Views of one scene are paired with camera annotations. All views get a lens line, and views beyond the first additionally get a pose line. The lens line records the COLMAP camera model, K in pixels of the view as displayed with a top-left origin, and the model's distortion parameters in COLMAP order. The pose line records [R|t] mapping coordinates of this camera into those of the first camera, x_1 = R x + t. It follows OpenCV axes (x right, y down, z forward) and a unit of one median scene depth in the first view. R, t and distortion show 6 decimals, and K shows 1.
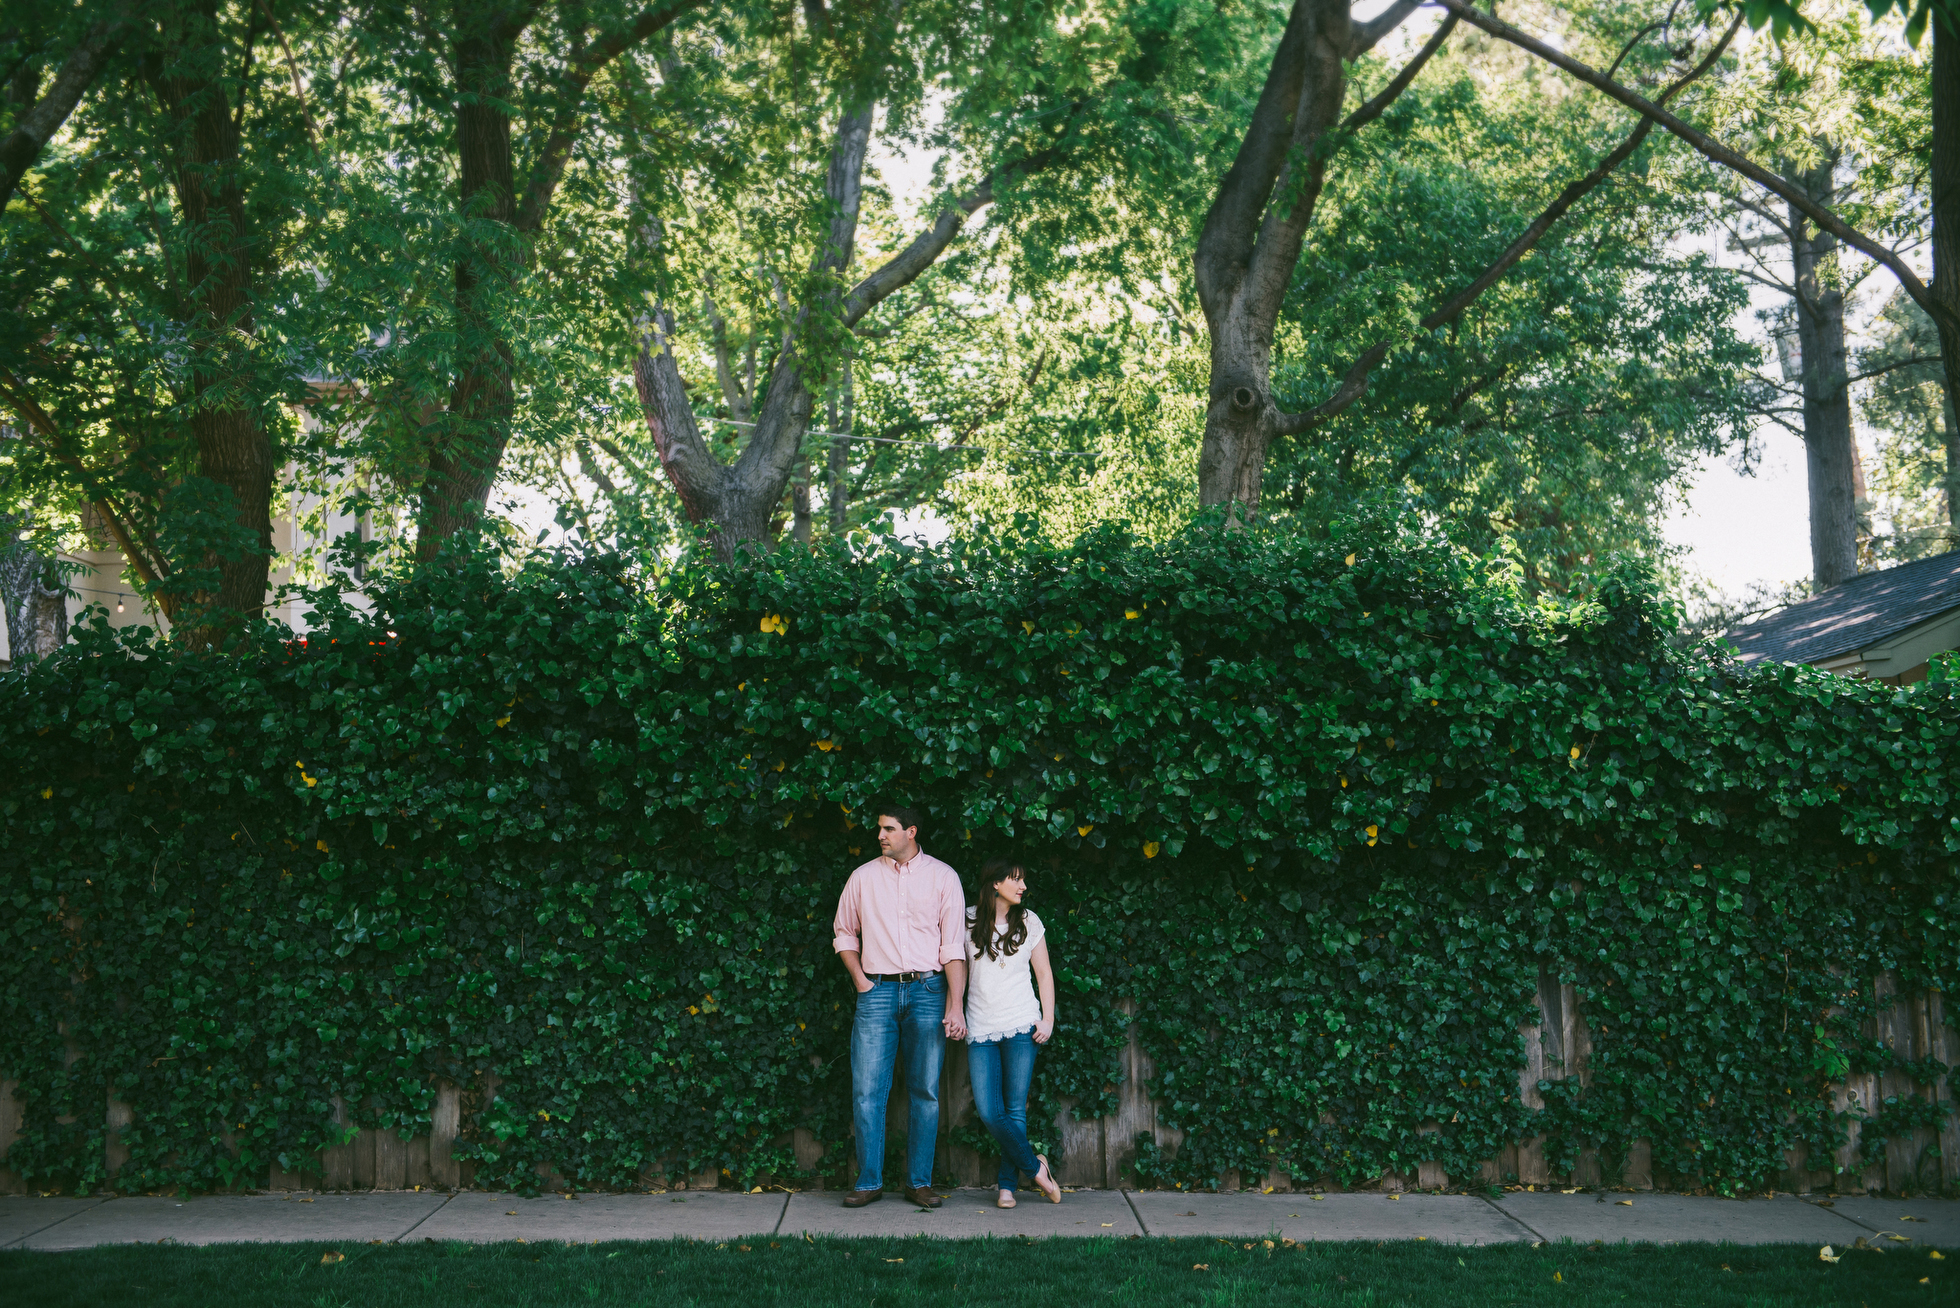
lens RADIAL K [[3257.4, 0, 987.7], [0, 3257.4, 686.5], [0, 0, 1]] dist [0.176032, -0.081230]
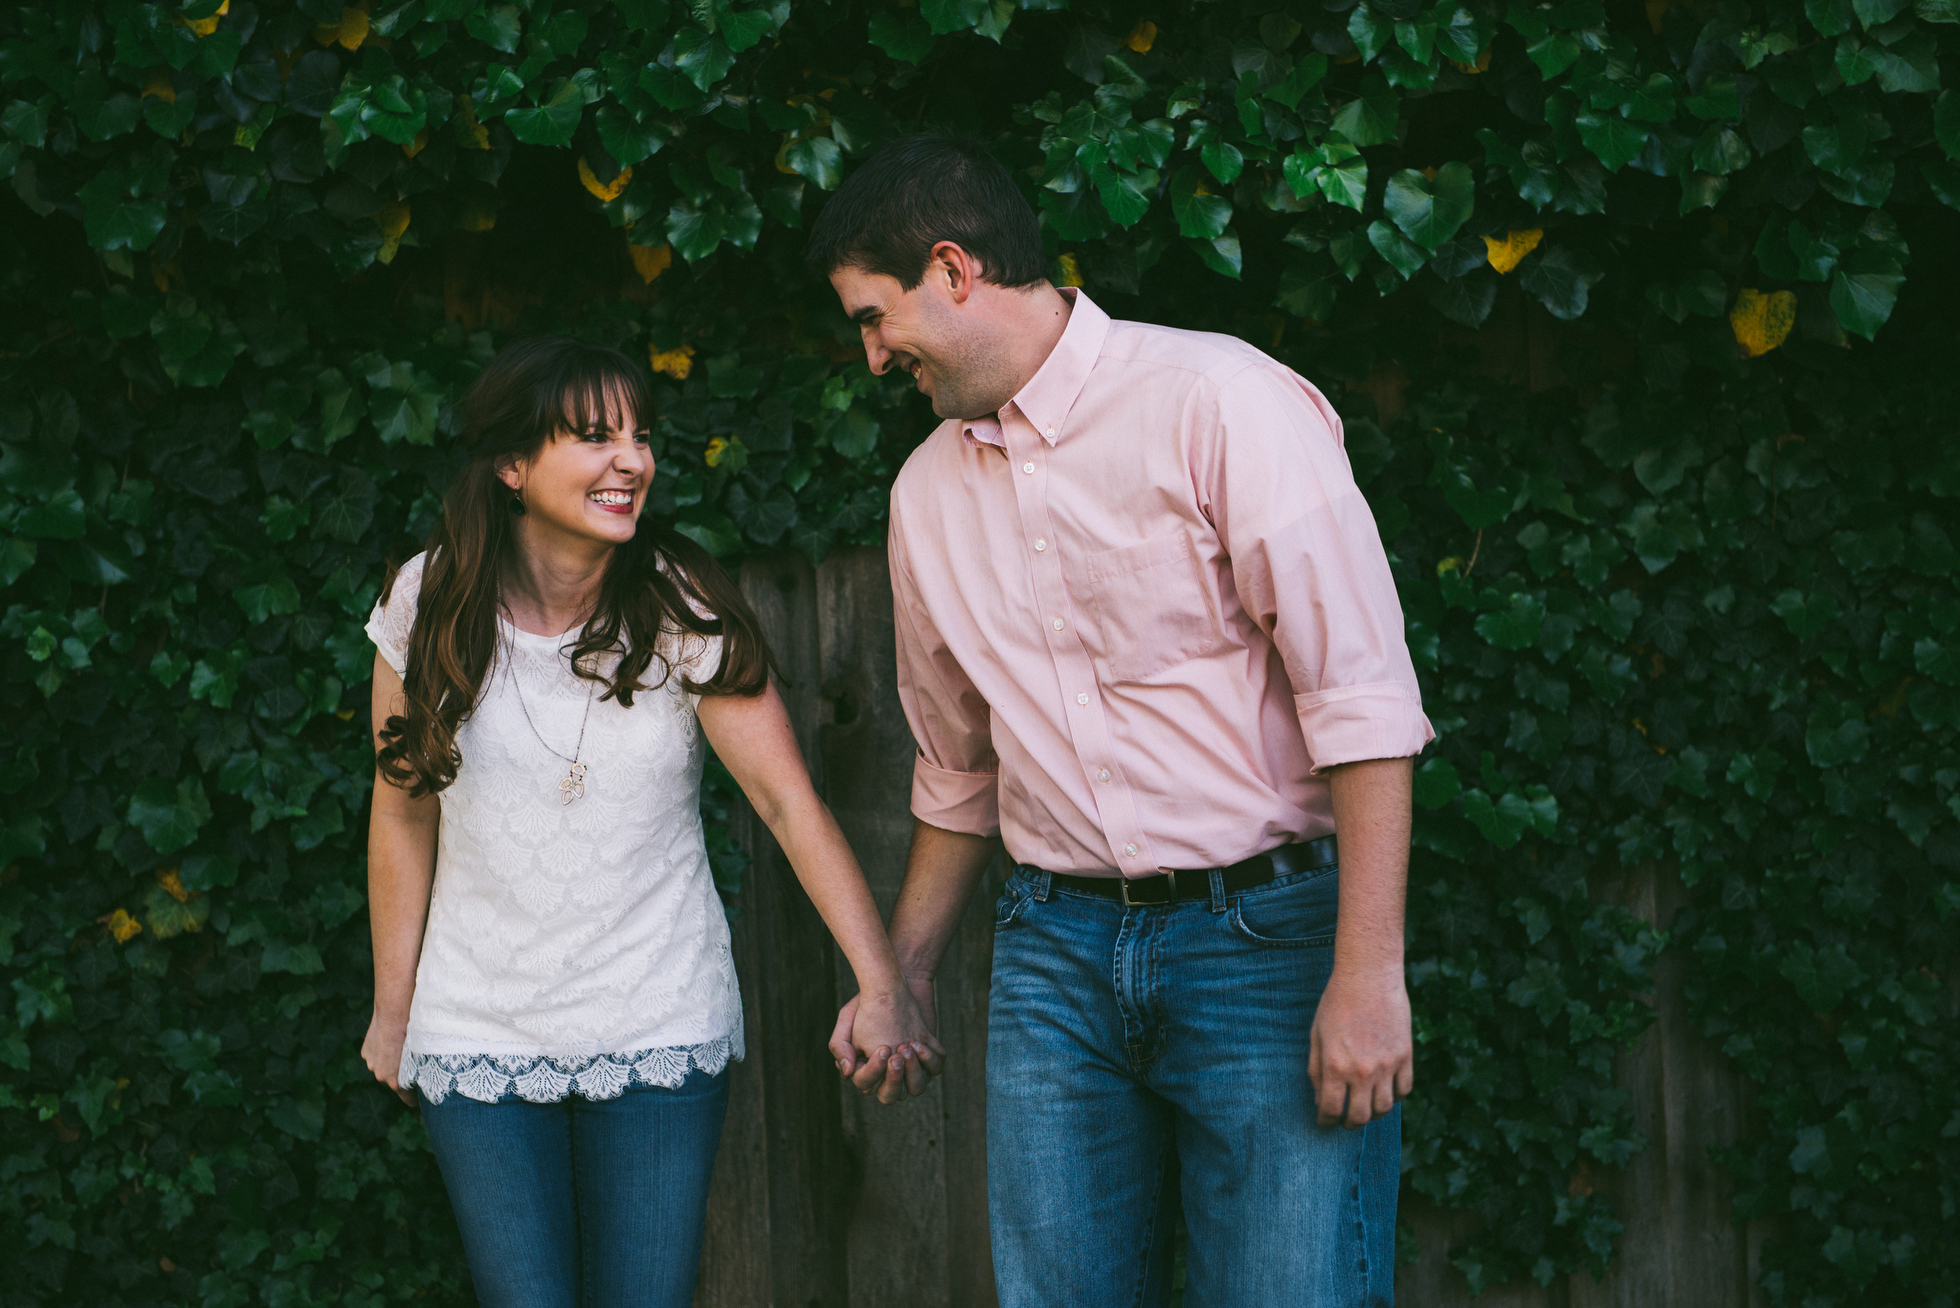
lens RADIAL K [[3257.4, 0, 987.7], [0, 3257.4, 686.5], [0, 0, 1]] dist [0.176032, -0.081230]
pose [[0.997397, -0.012623, -0.070996, 0.006113], [0.019004, 0.995766, 0.089934, 0.053898], [0.069560, -0.091049, 0.993414, 0.722392]]
